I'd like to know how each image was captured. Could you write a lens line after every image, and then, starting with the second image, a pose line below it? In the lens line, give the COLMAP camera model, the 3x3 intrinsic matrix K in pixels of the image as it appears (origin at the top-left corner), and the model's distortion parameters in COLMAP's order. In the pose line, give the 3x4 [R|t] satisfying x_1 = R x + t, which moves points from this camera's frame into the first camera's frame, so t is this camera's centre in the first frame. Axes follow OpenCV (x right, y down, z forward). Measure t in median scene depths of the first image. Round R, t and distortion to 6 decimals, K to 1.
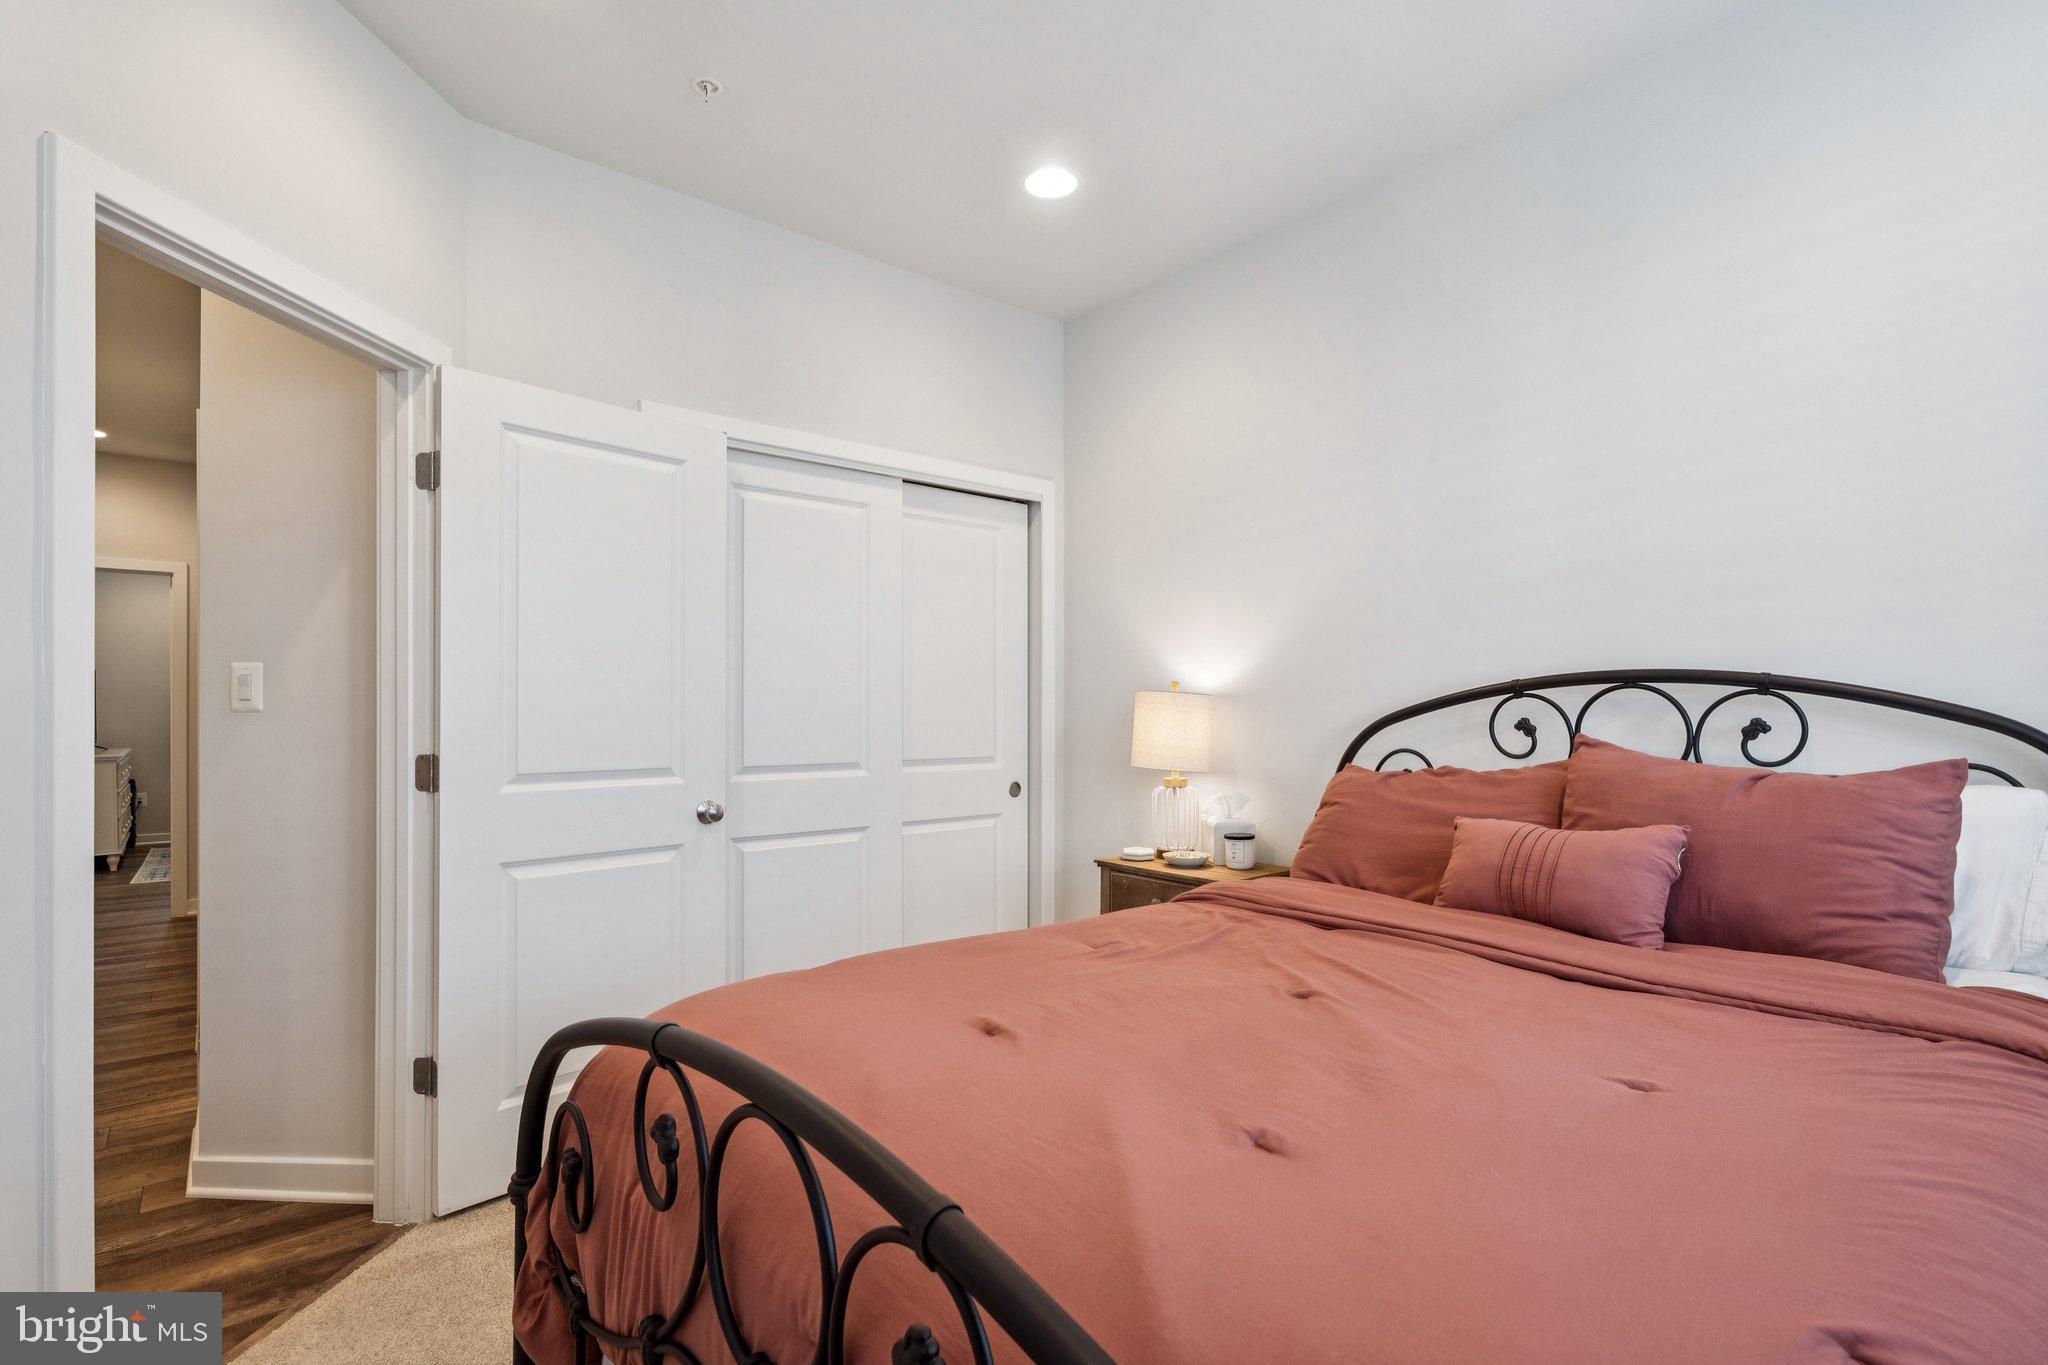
lens RADIAL K [[948.1, 0, 1029.6], [0, 948.1, 685.1], [0, 0, 1]] dist [-0.004944, 0.000603]
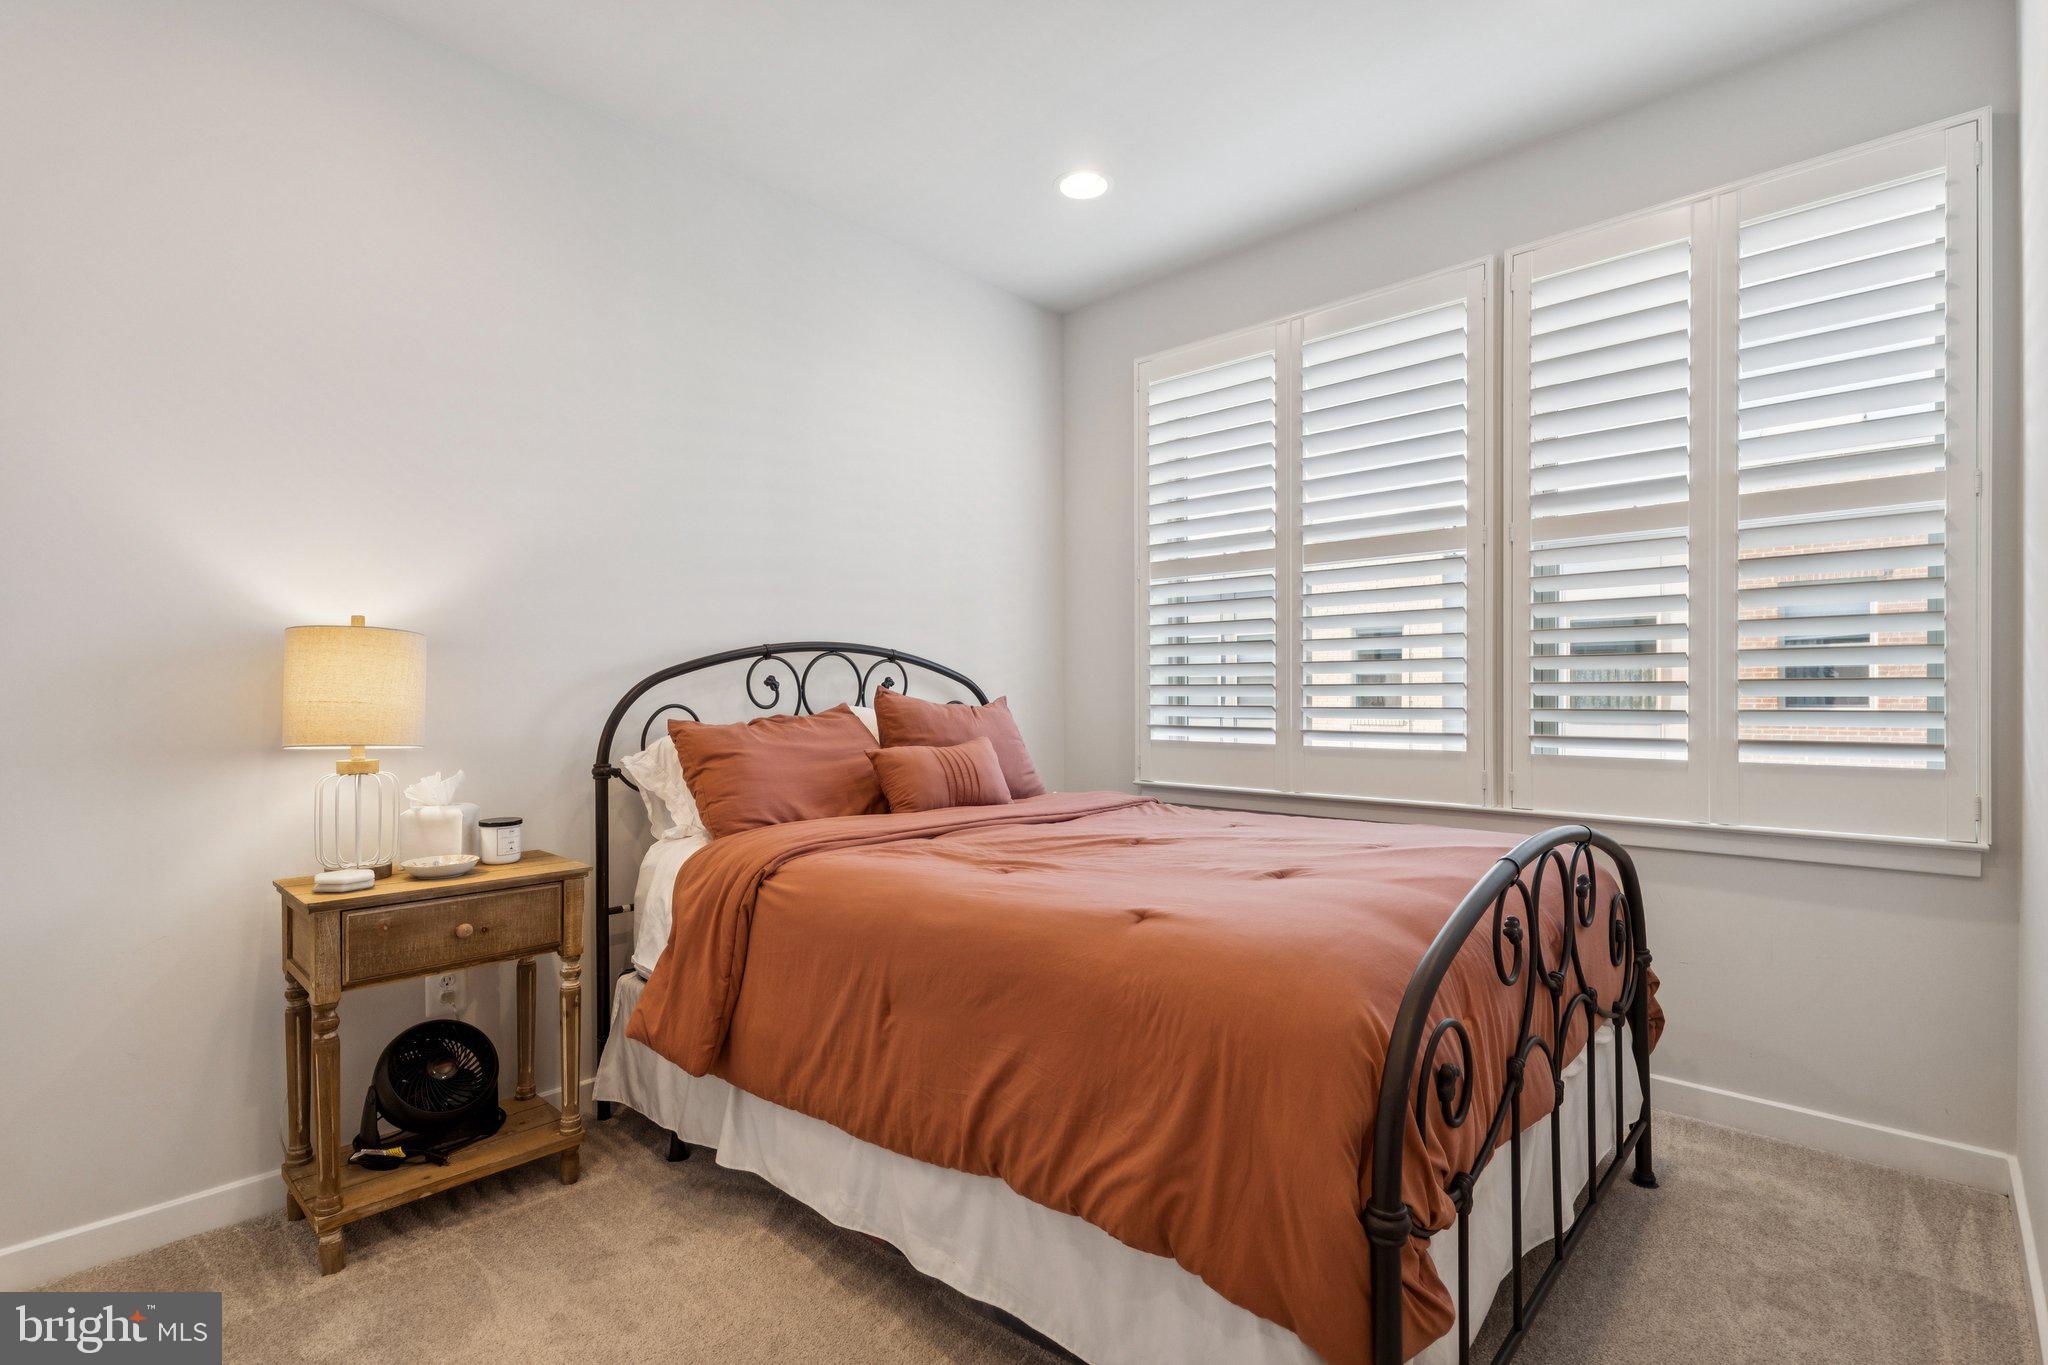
lens RADIAL K [[948.1, 0, 1029.6], [0, 948.1, 685.1], [0, 0, 1]] dist [-0.004944, 0.000603]
pose [[-0.103128, 0.005292, 0.994654, -0.767244], [-0.027163, 0.999598, -0.008135, 0.049150], [-0.994297, -0.027857, -0.102943, 0.808669]]
